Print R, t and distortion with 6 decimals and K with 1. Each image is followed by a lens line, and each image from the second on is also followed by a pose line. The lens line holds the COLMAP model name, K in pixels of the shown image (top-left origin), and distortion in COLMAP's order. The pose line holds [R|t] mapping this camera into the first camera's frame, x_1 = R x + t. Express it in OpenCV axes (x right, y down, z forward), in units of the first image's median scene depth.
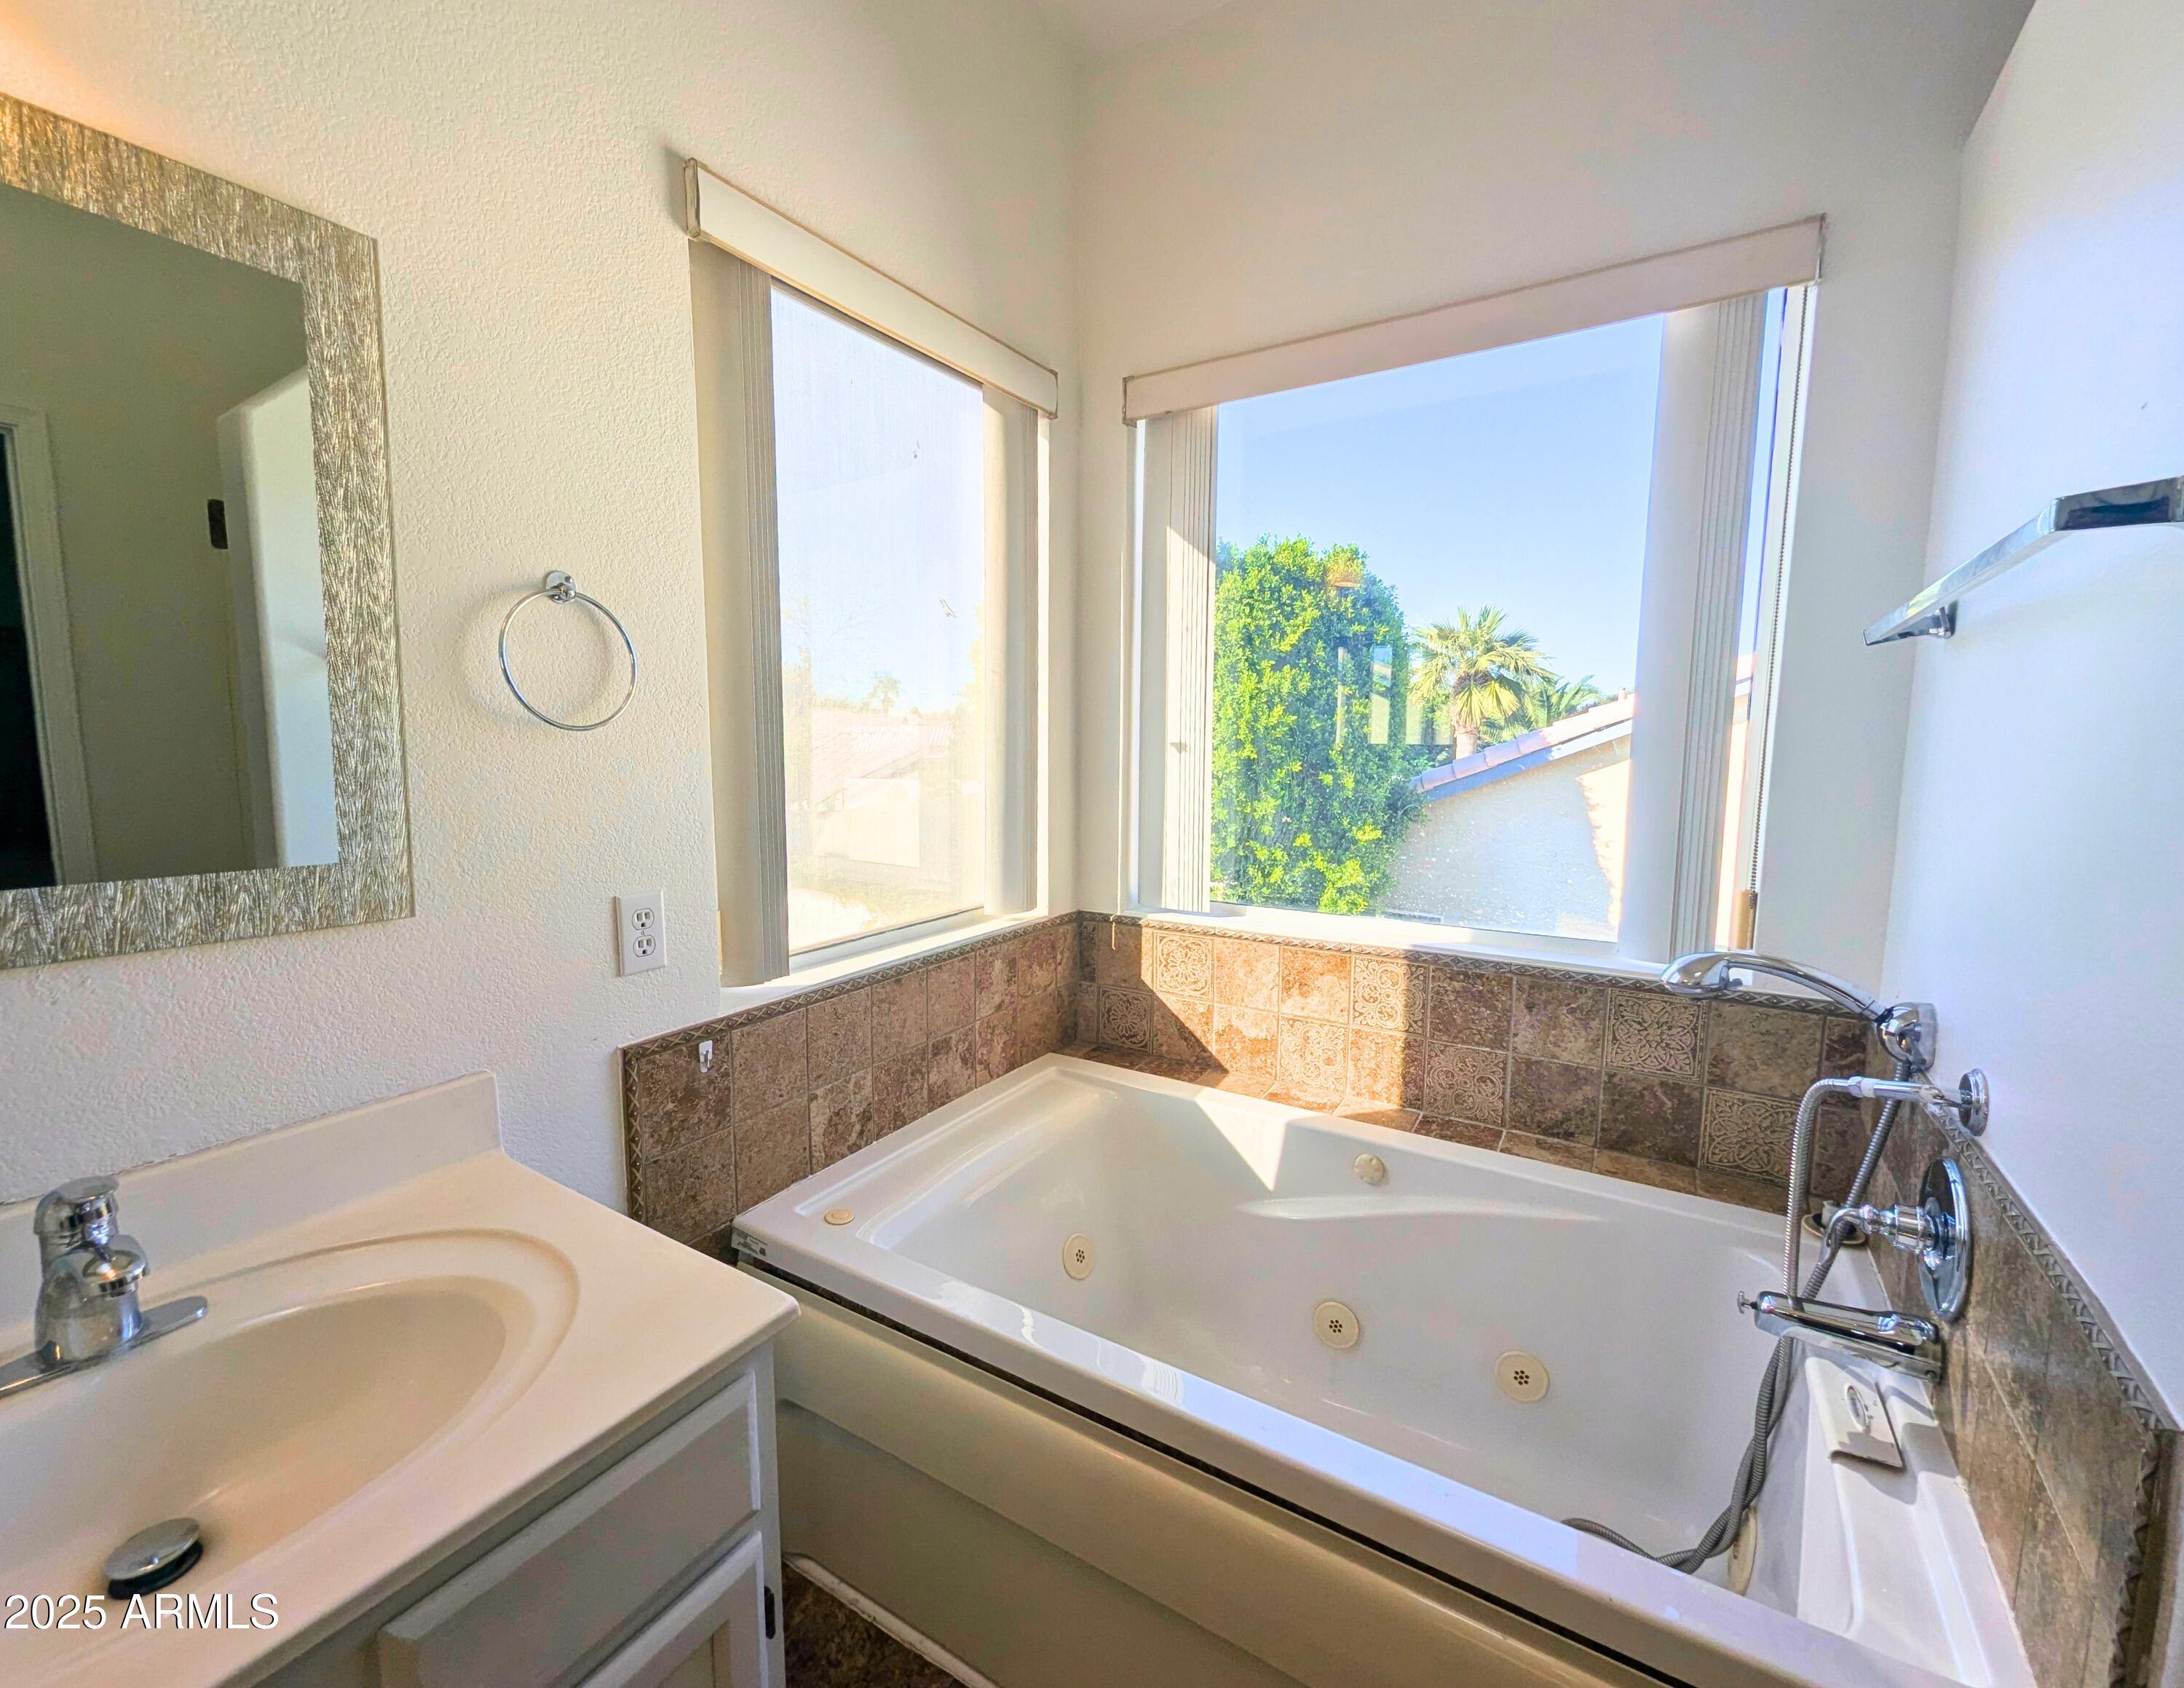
lens RADIAL K [[906.4, 0, 1089.5], [0, 906.4, 846.2], [0, 0, 1]] dist [0.003710, -0.000096]
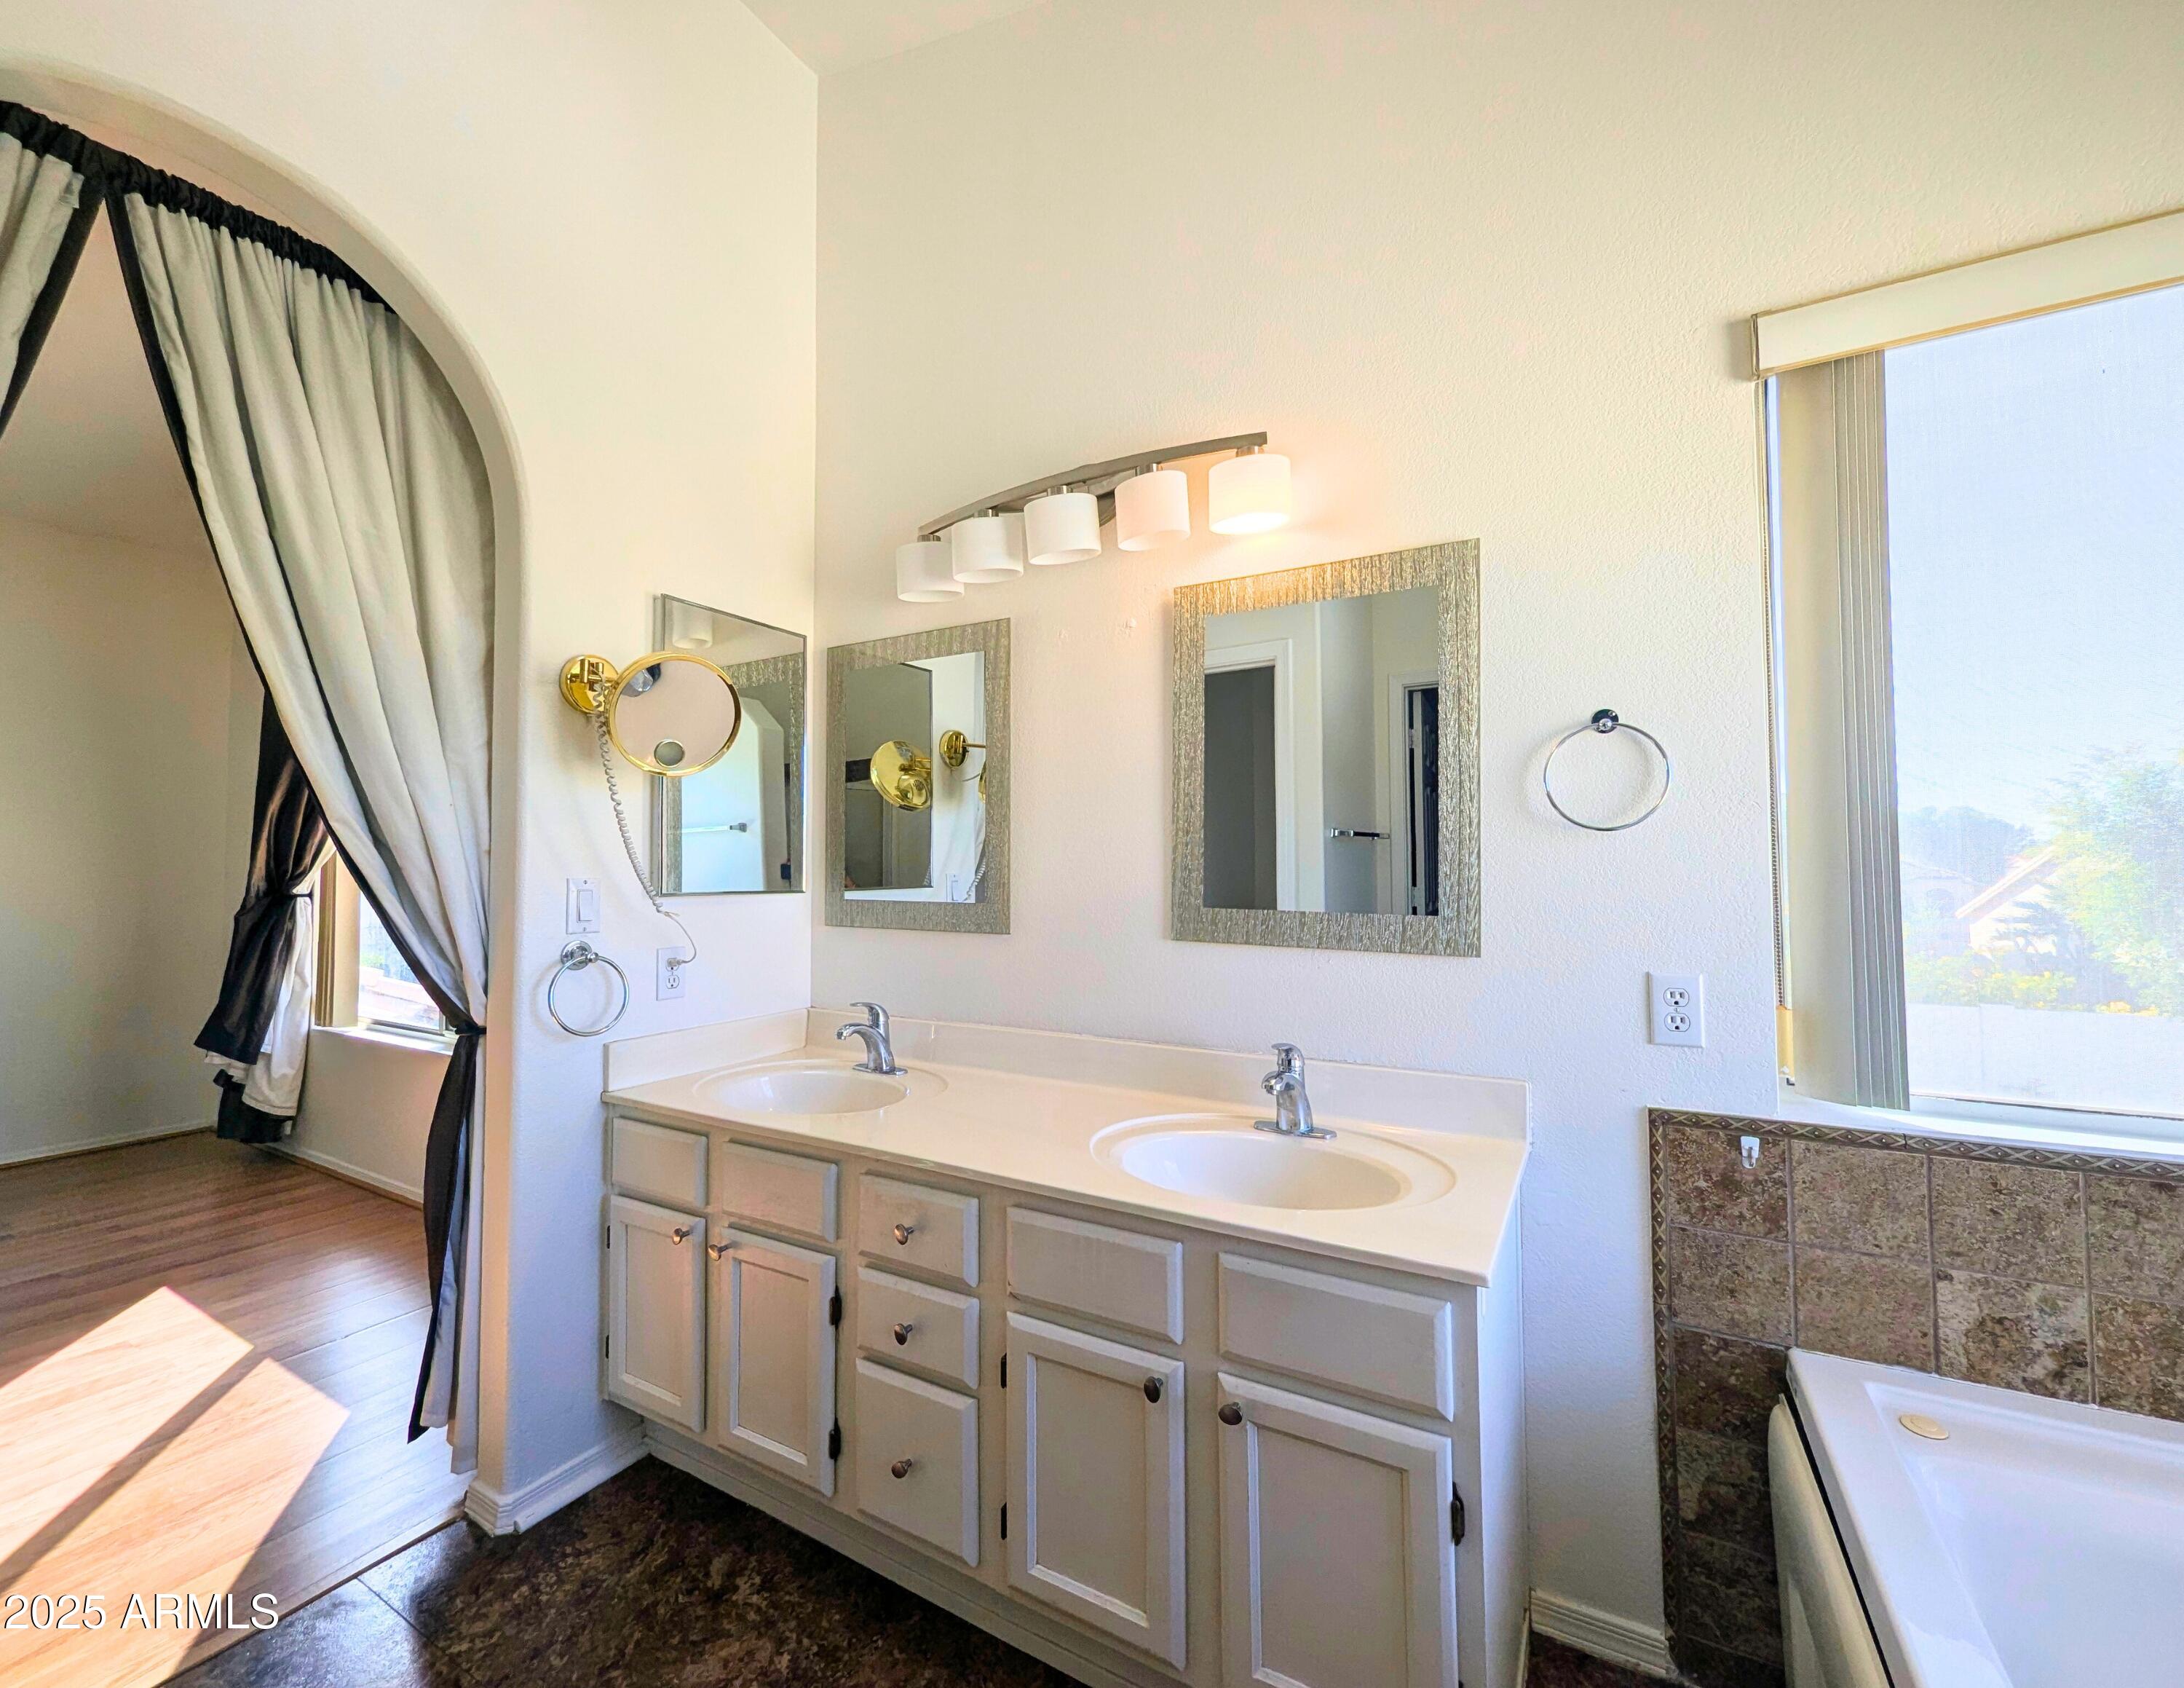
lens RADIAL K [[906.4, 0, 1092.5], [0, 906.4, 832.4], [0, 0, 1]] dist [0.003710, -0.000096]
pose [[0.066219, -0.029820, -0.997359, 0.539934], [-0.109309, 0.993321, -0.036956, -0.001436], [0.991800, 0.111467, 0.062517, 0.183392]]
